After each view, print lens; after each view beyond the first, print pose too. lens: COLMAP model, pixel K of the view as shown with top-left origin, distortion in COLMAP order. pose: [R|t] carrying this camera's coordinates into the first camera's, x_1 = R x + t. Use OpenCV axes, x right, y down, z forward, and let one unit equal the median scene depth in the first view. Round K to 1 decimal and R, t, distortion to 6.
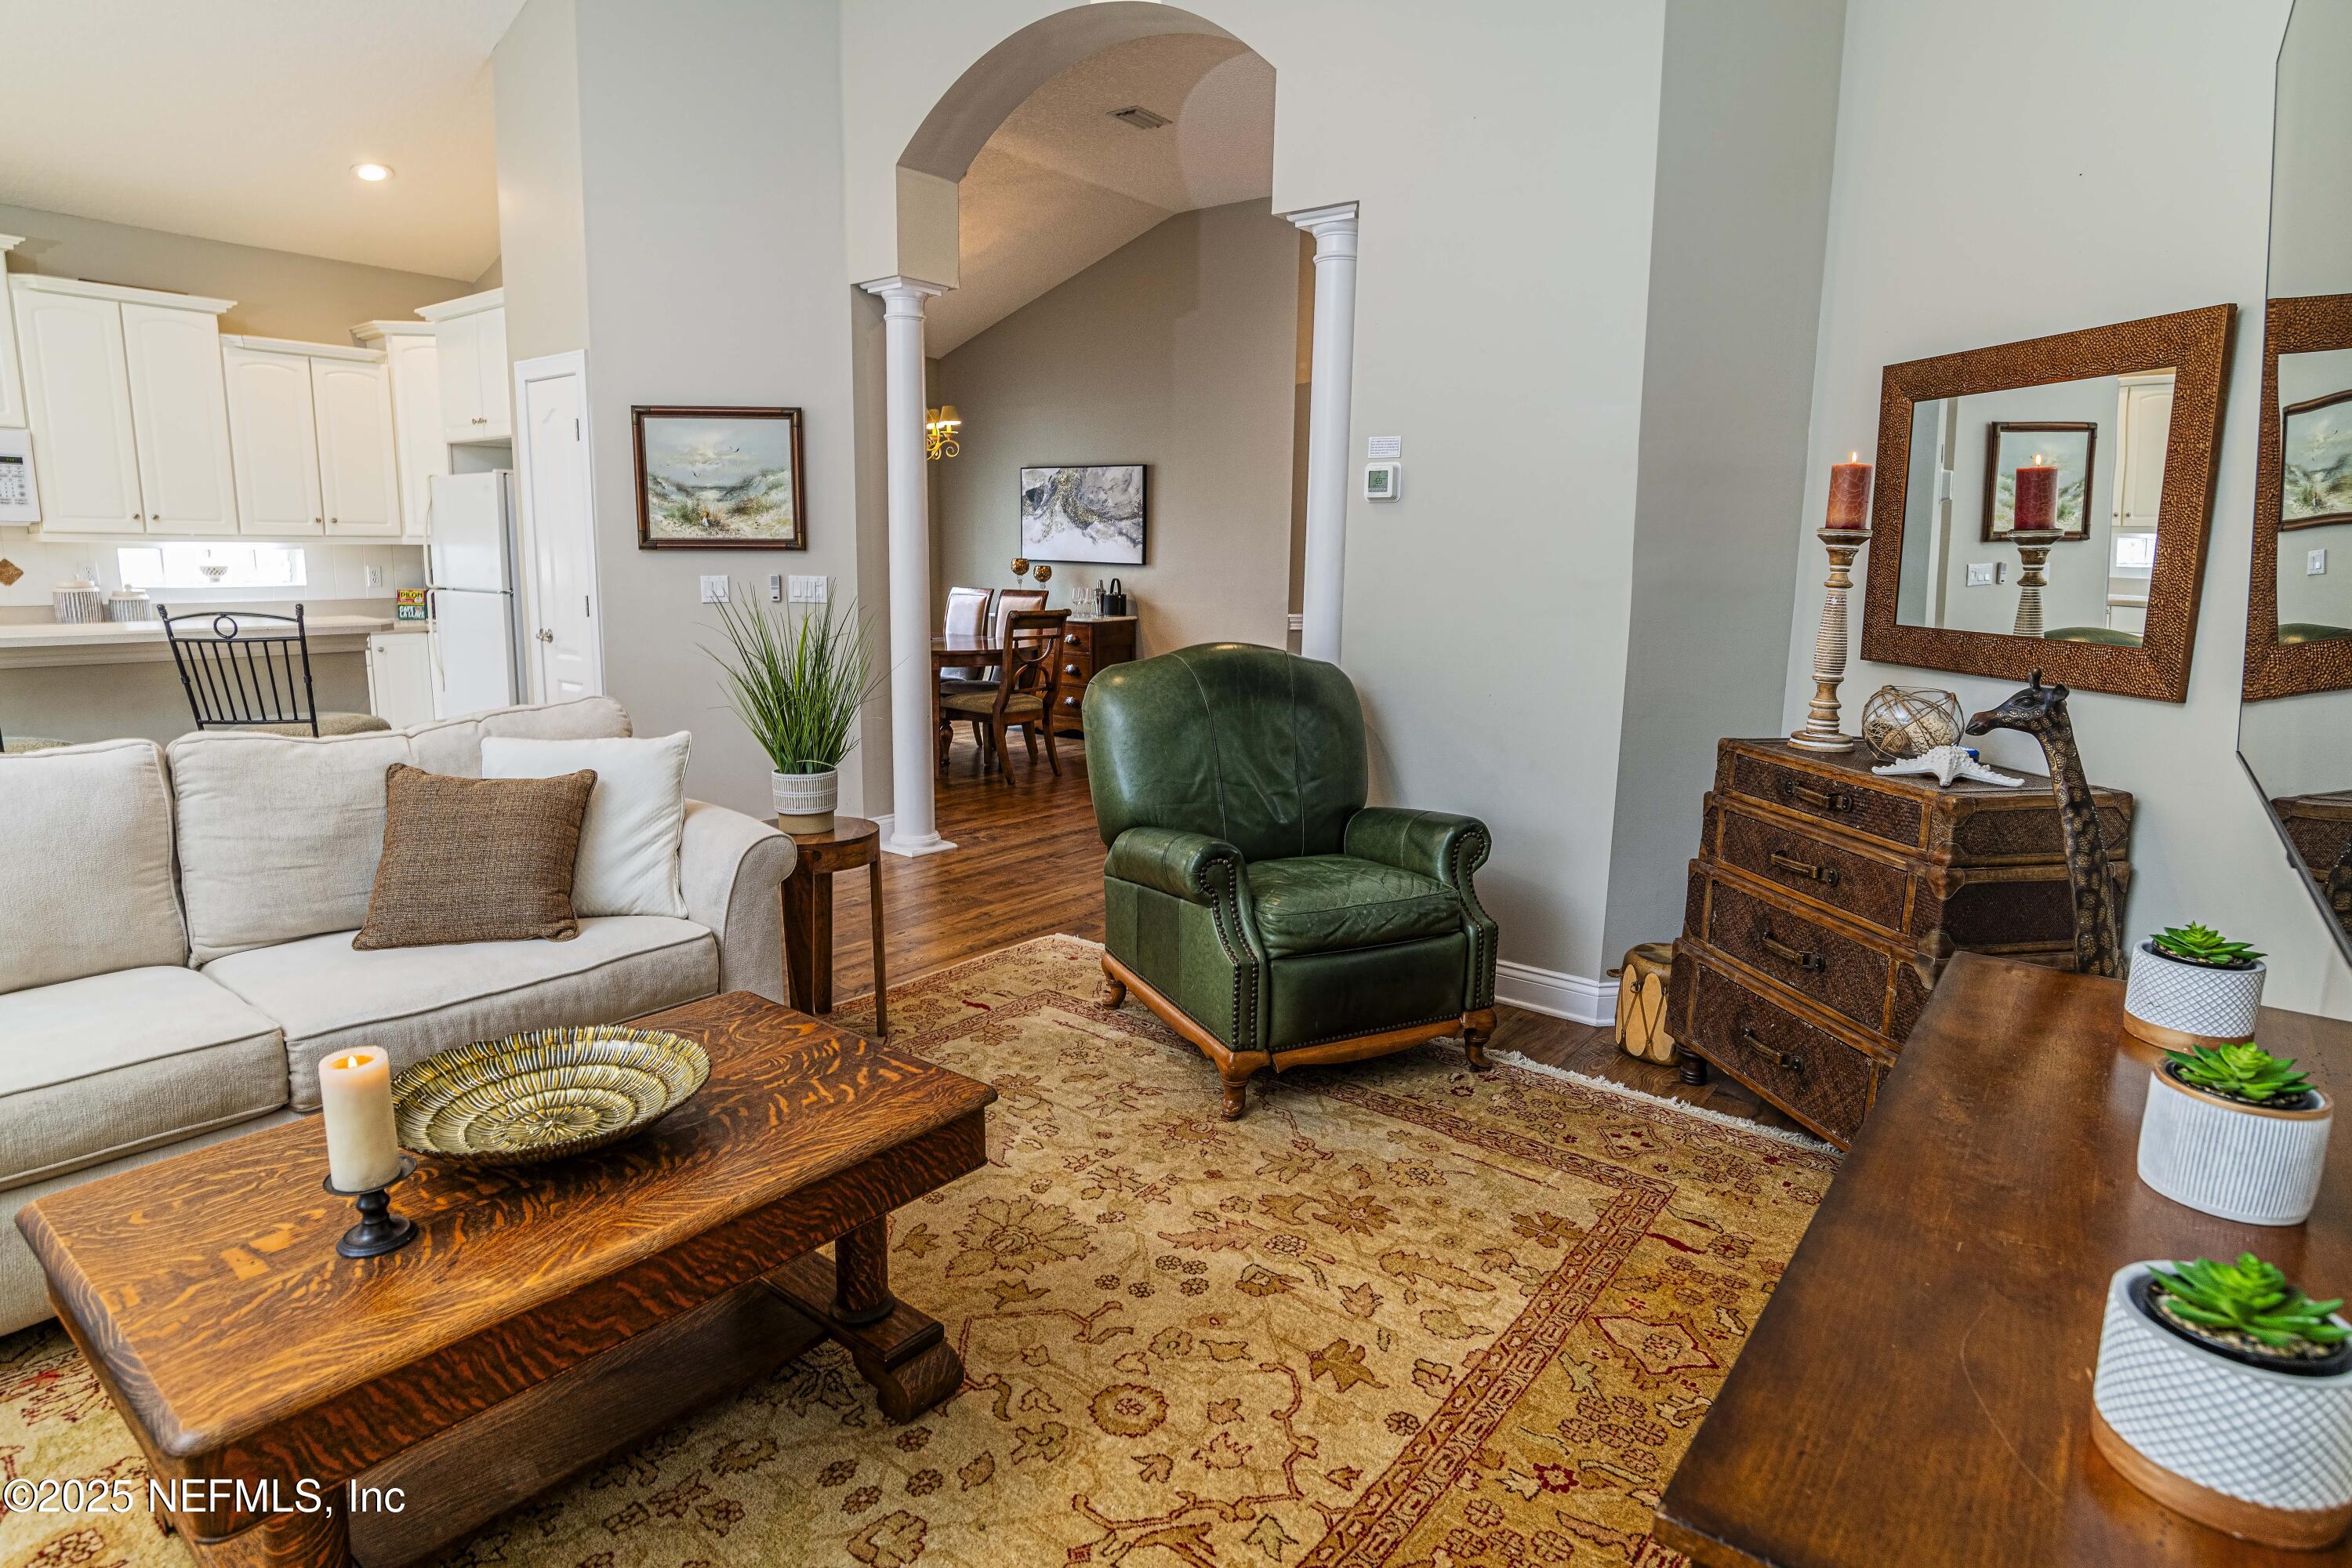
lens RADIAL K [[1272.0, 0, 1192.8], [0, 1272.0, 770.3], [0, 0, 1]] dist [-0.048901, 0.020223]
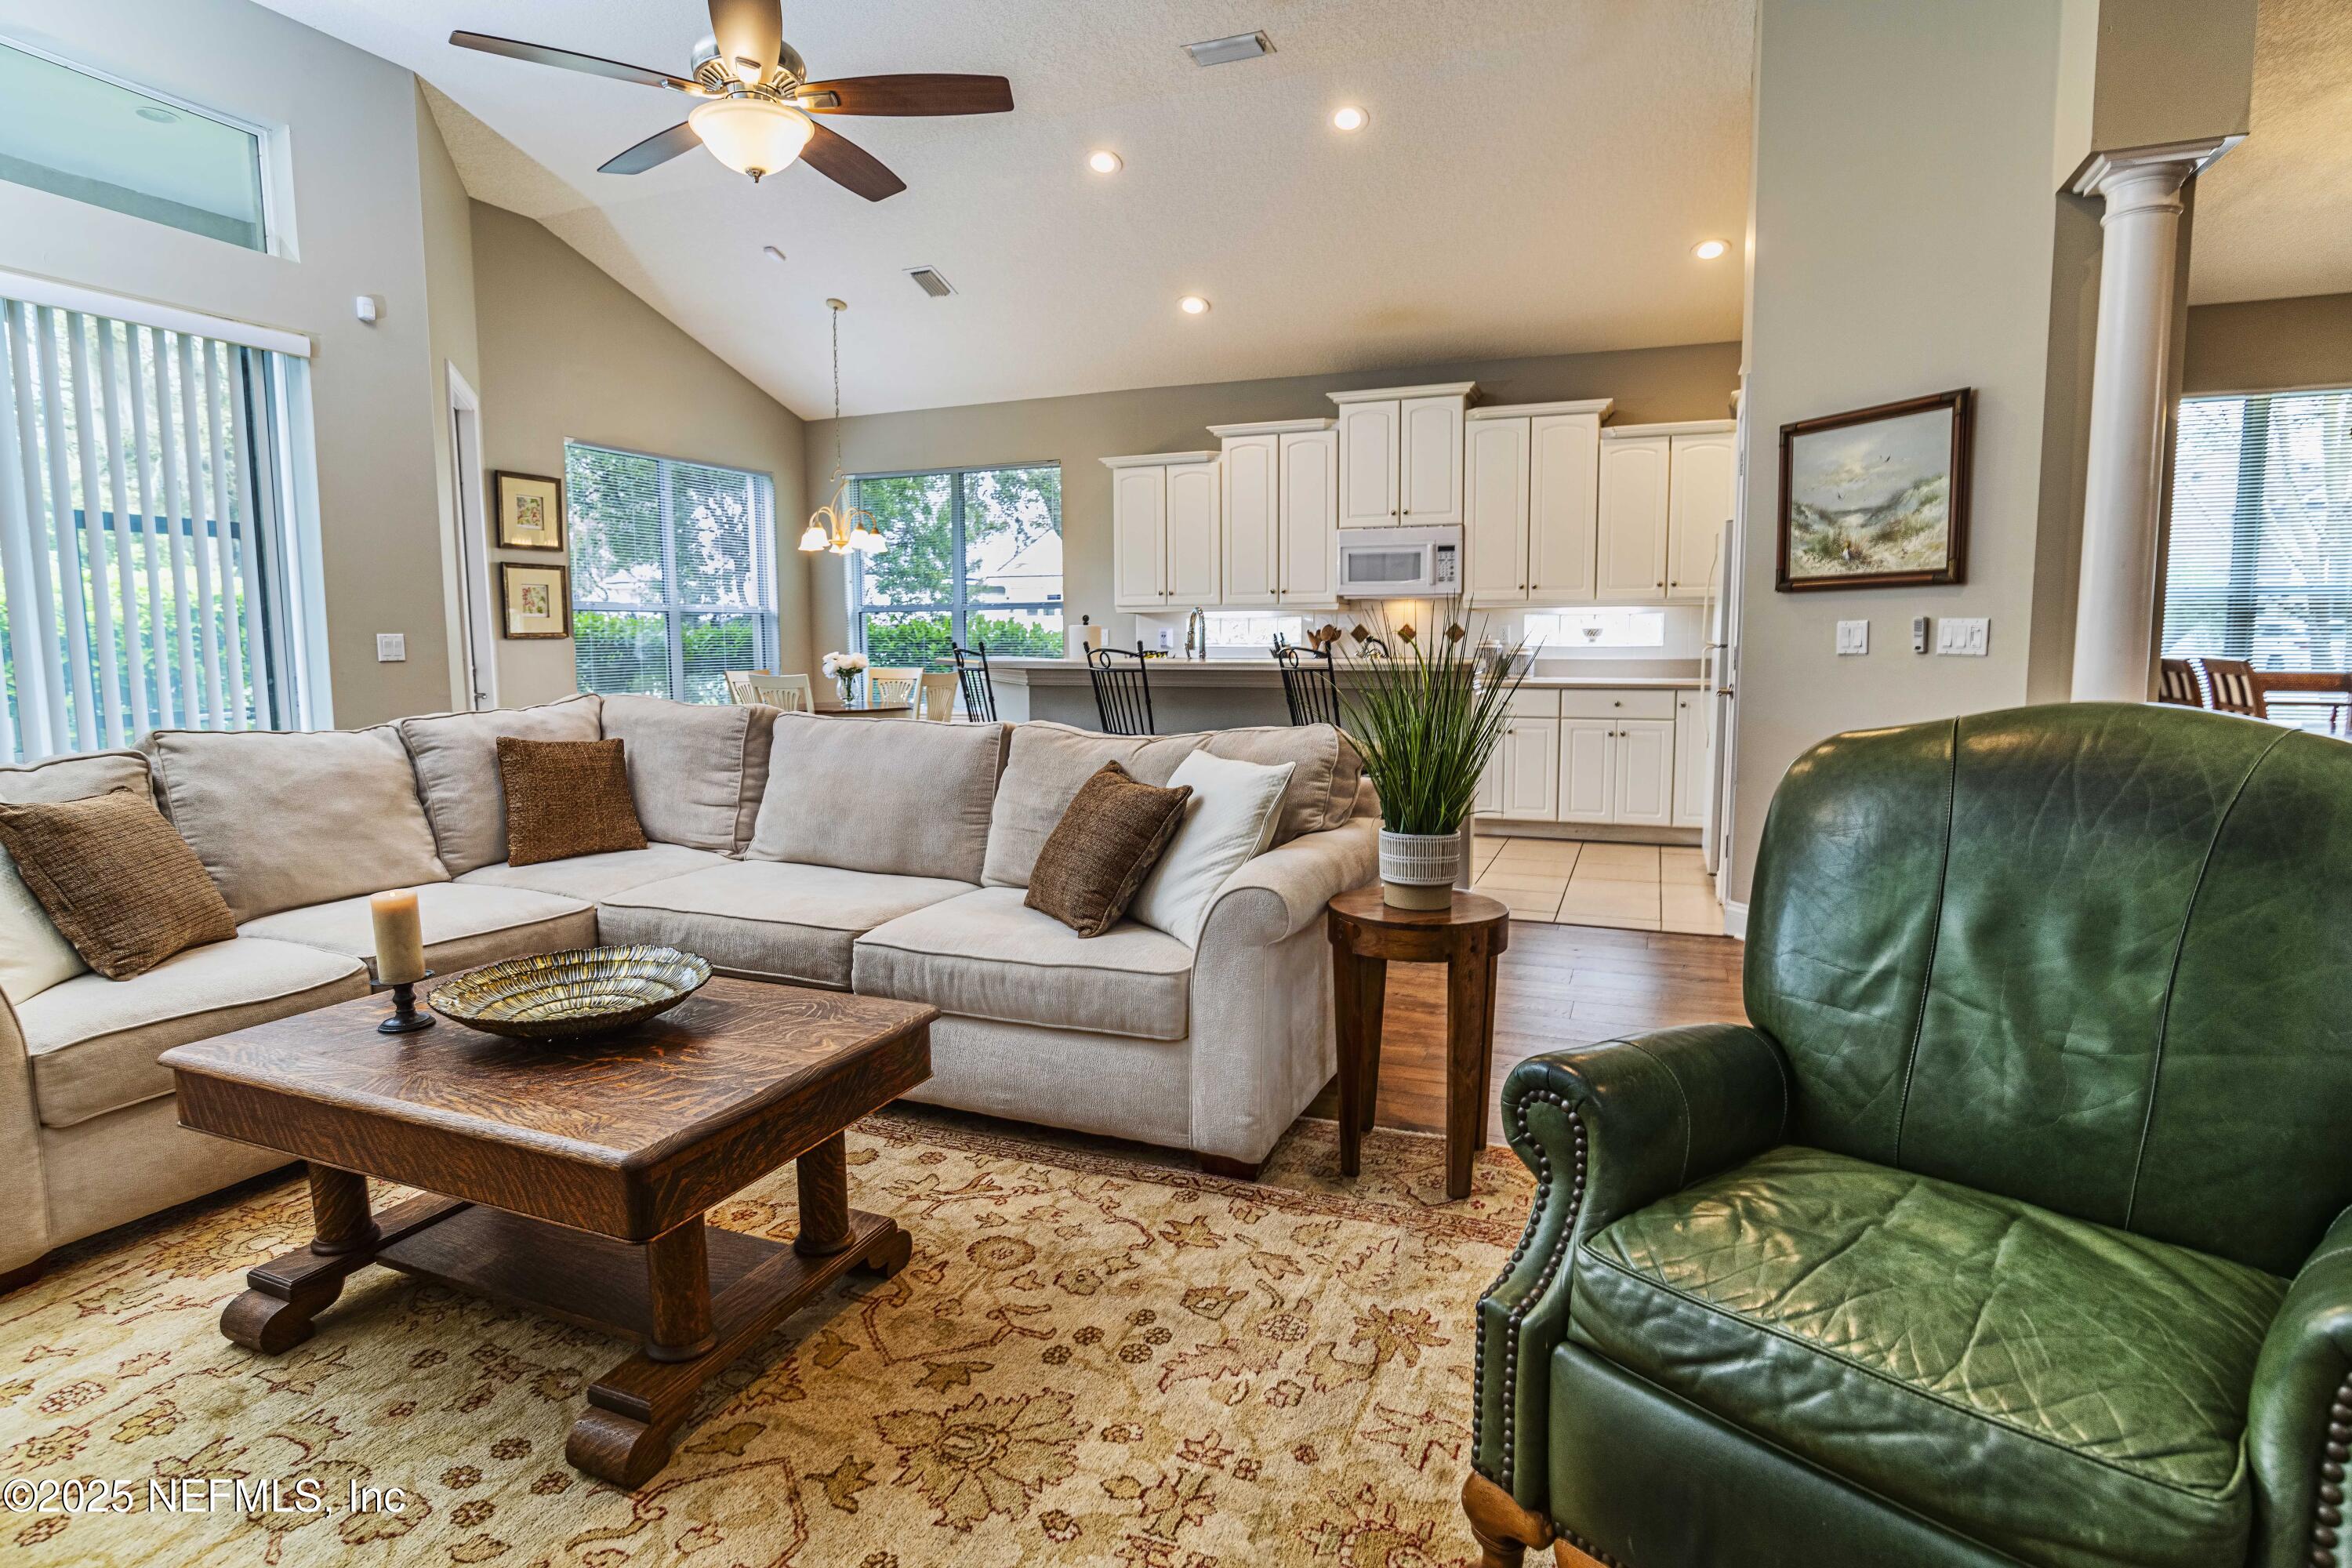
lens RADIAL K [[1195.9, 0, 1176.0], [0, 1195.9, 784.0], [0, 0, 1]] dist [-0.056077, 0.021078]
pose [[0.264518, 0.098940, -0.959292, 0.280794], [-0.153135, 0.986412, 0.059511, -0.037453], [0.952145, 0.131159, 0.276075, 0.483693]]
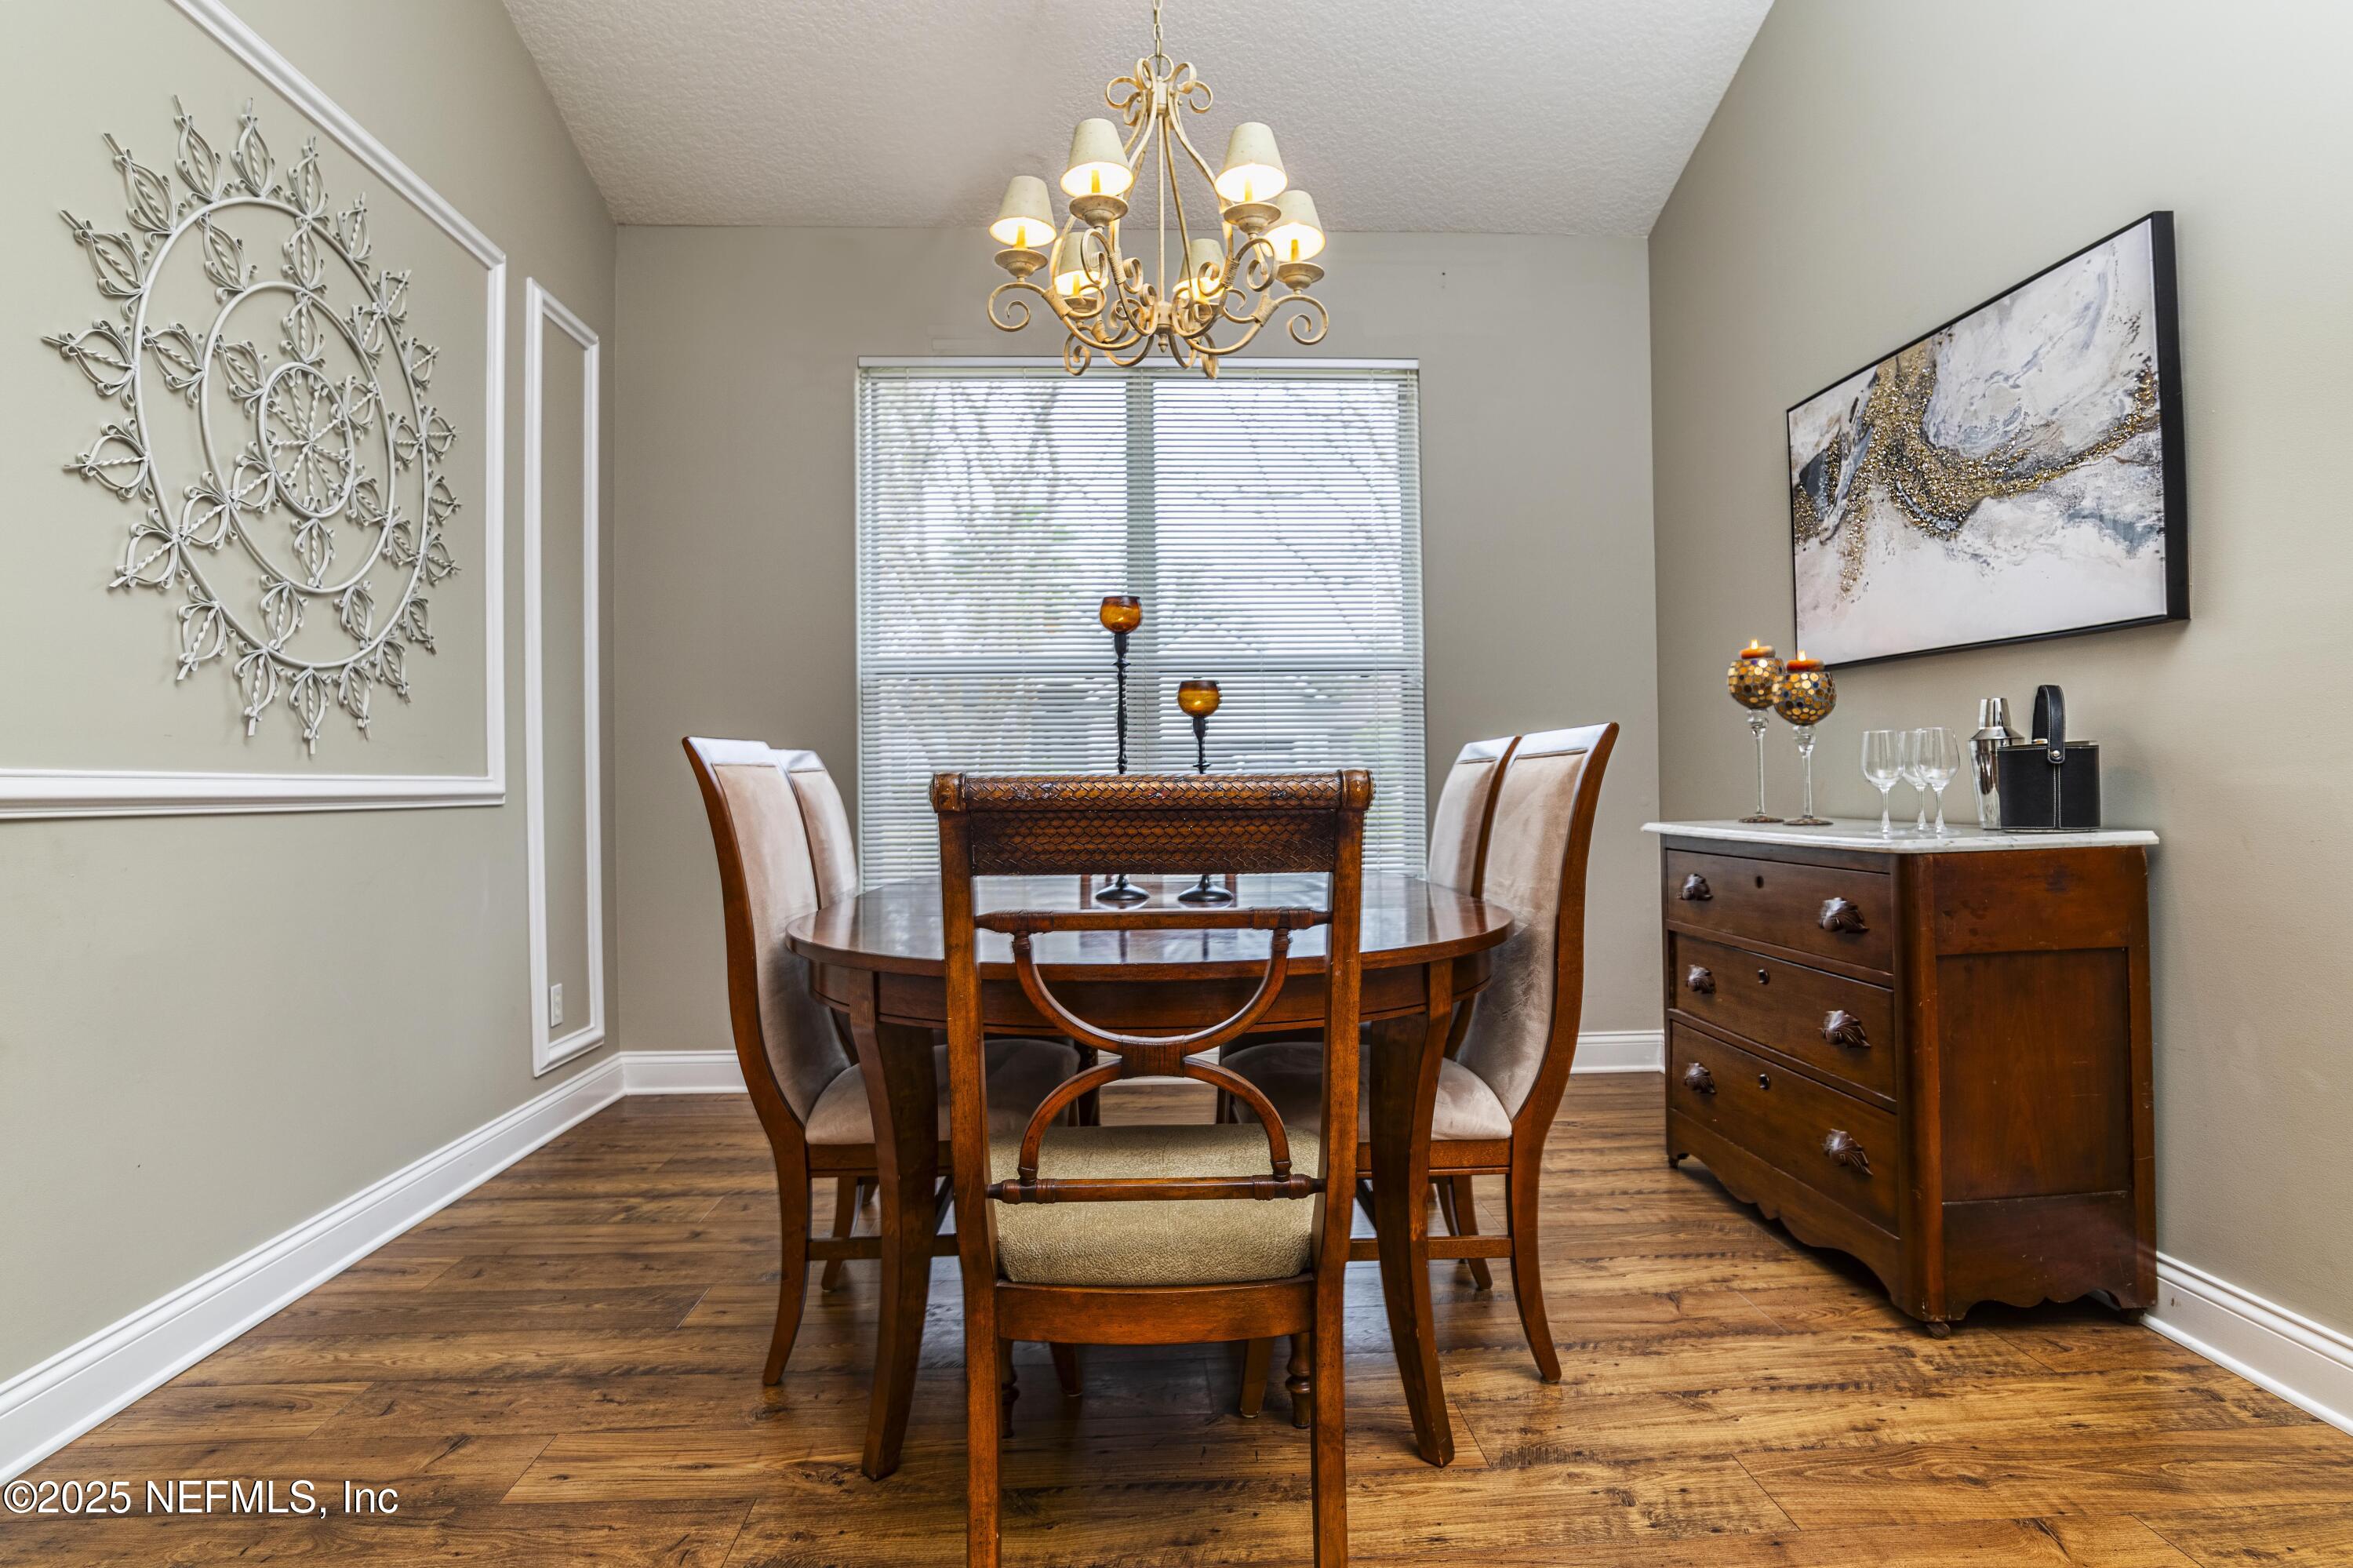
lens RADIAL K [[1241.0, 0, 1179.8], [0, 1241.0, 771.9], [0, 0, 1]] dist [-0.049066, 0.020479]
pose [[0.638922, -0.029991, -0.768686, 0.033022], [-0.106207, 0.986232, -0.126757, -0.169066], [0.761905, 0.162627, 0.626940, 1.448048]]
